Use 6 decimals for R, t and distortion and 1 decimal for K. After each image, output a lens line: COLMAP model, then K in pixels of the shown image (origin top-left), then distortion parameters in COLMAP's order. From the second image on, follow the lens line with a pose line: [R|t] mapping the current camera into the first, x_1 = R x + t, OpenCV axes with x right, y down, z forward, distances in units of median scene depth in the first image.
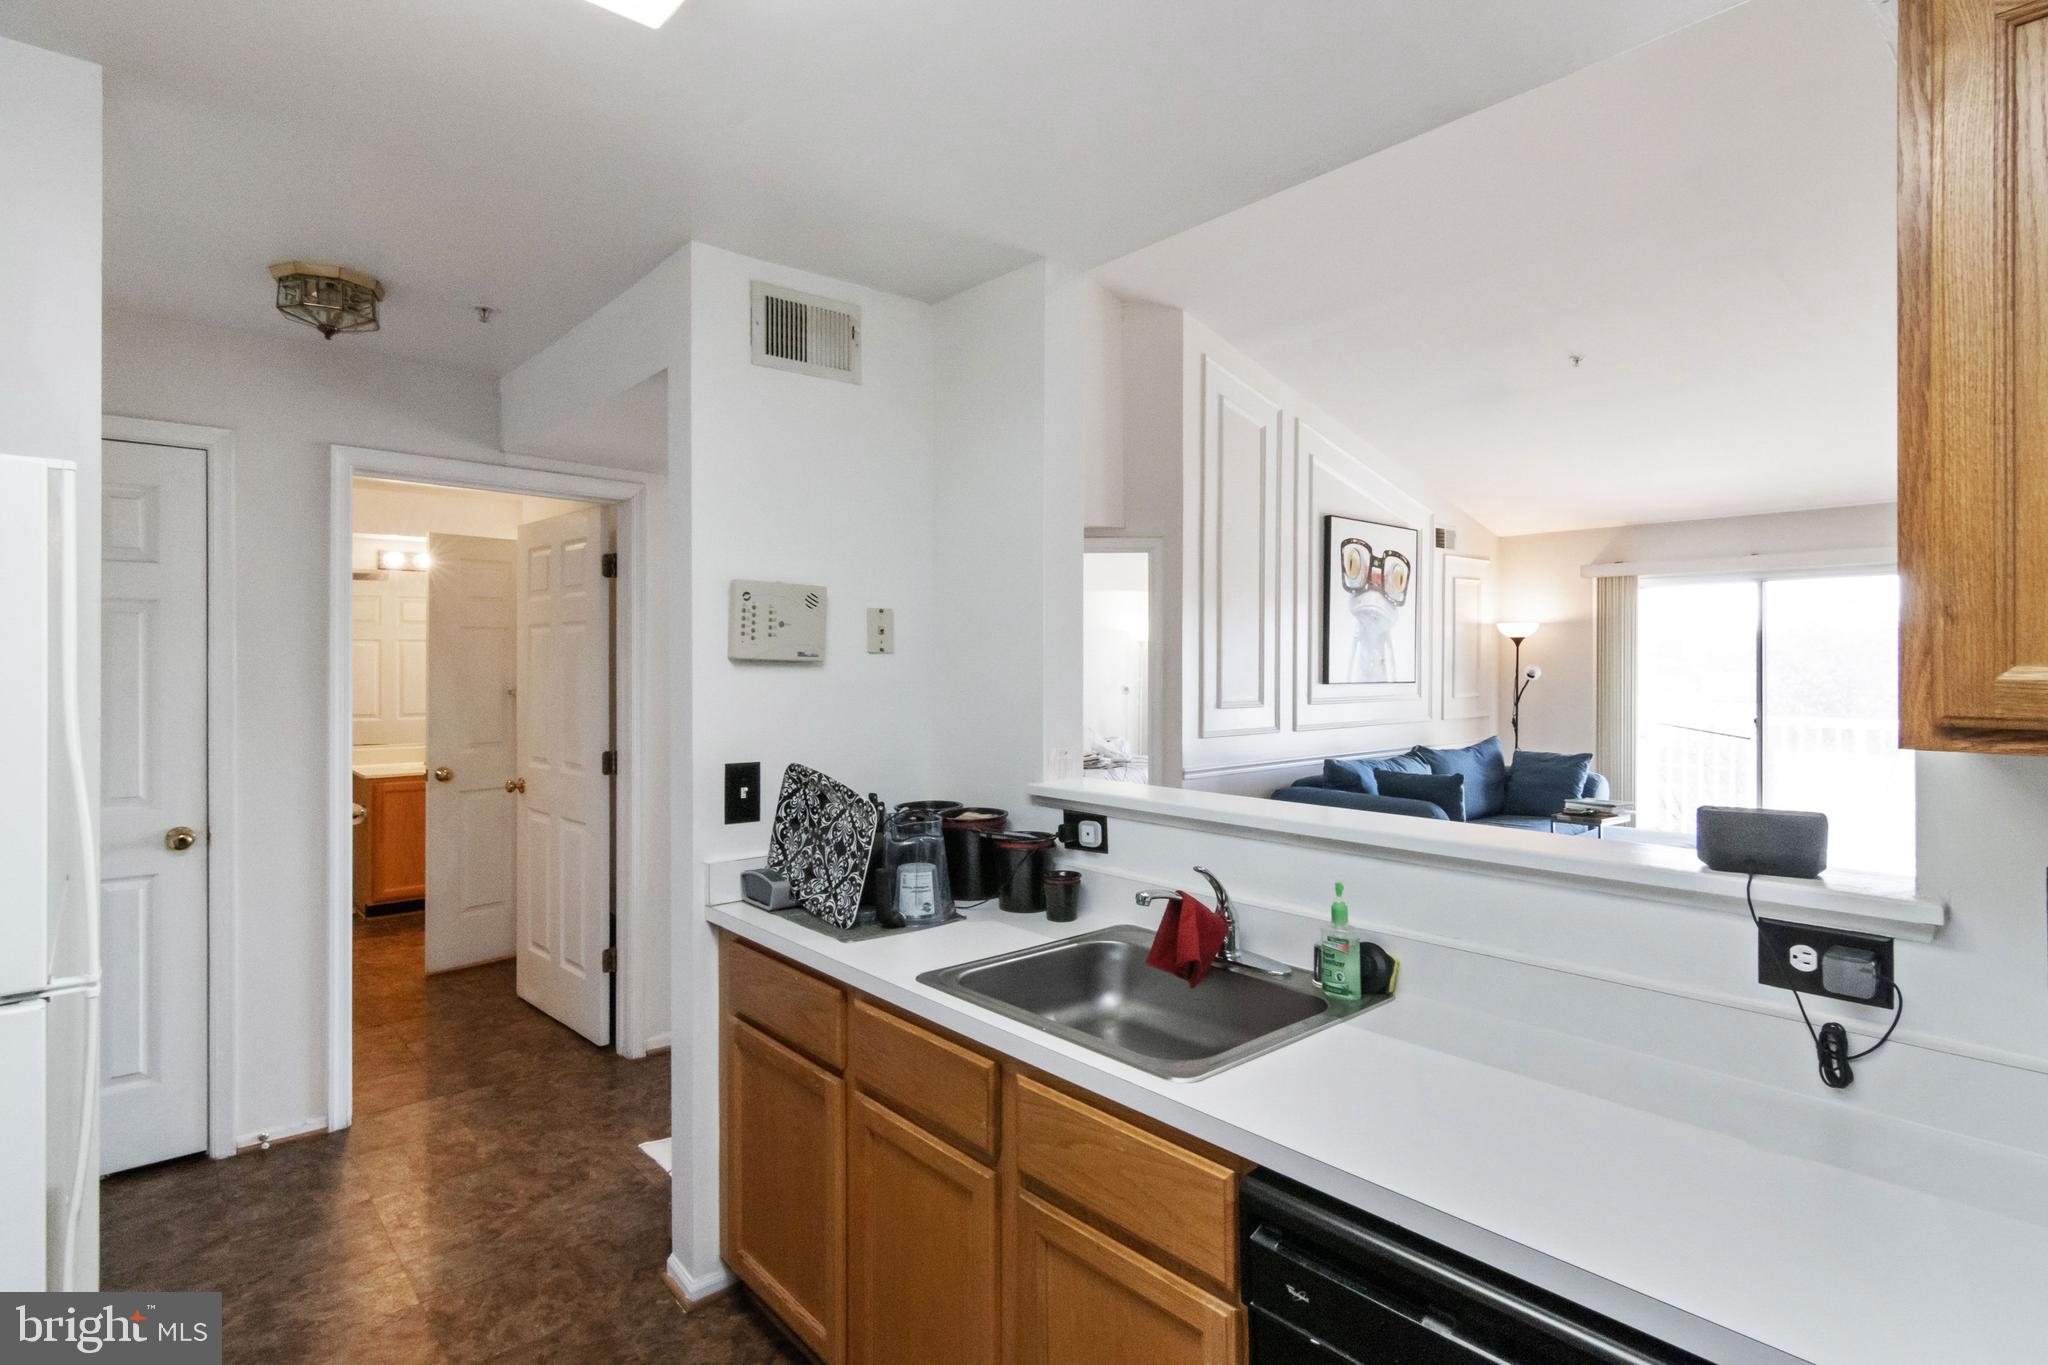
lens RADIAL K [[1051.2, 0, 1038.2], [0, 1051.2, 664.0], [0, 0, 1]] dist [-0.001855, 0.004234]
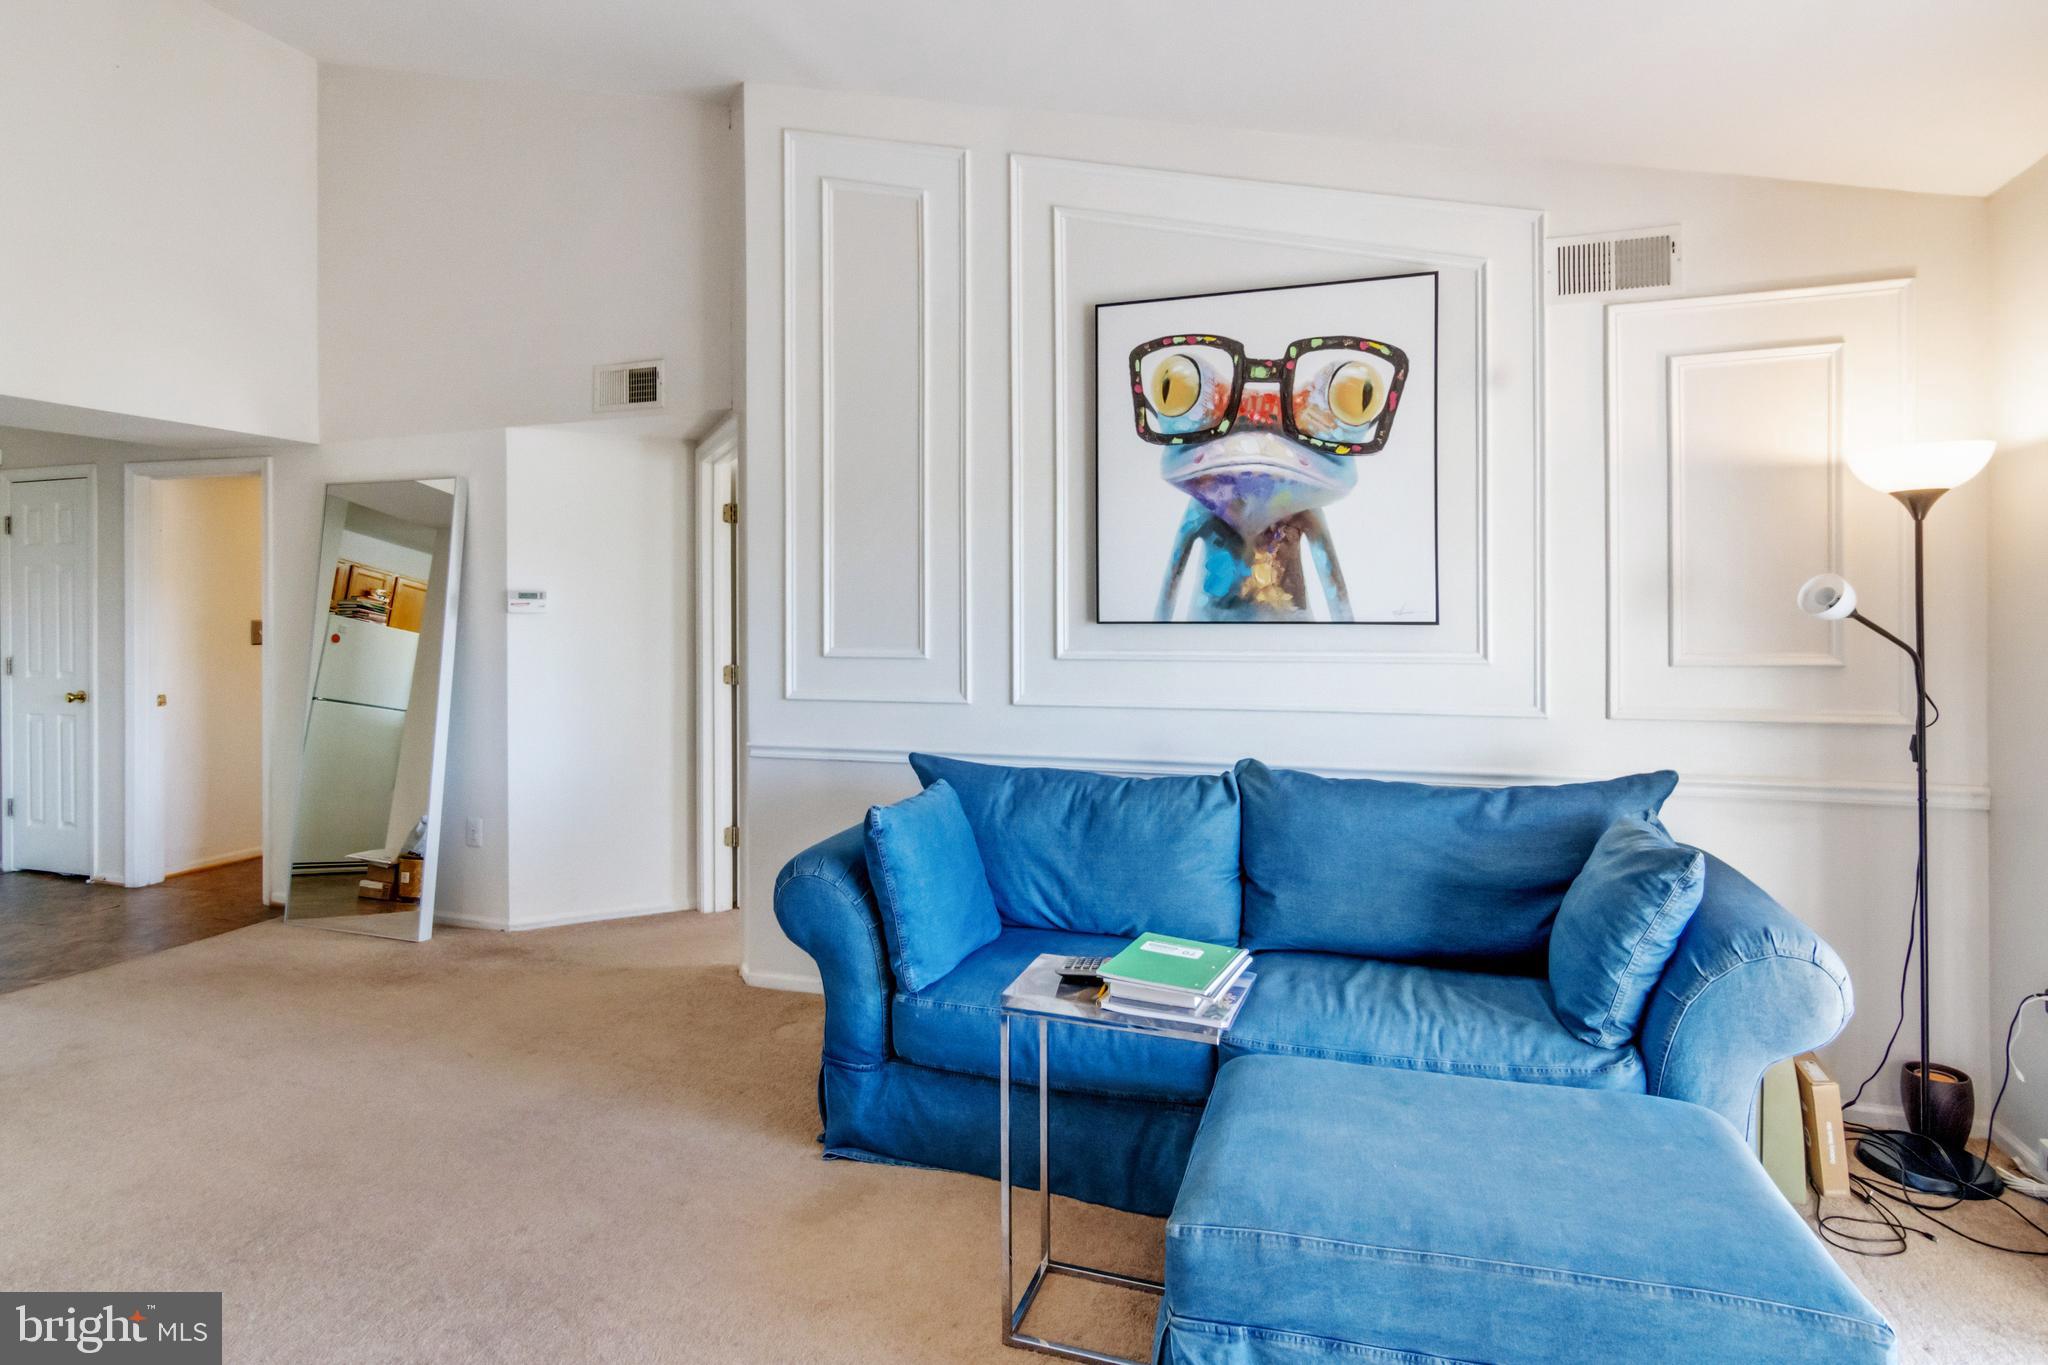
lens RADIAL K [[1051.2, 0, 1046.3], [0, 1051.2, 611.6], [0, 0, 1]] dist [-0.001855, 0.004234]
pose [[0.496571, -0.007302, -0.867965, 0.714587], [0.001387, 0.999970, -0.007619, 0.016974], [0.867995, 0.002580, 0.496567, 0.703869]]
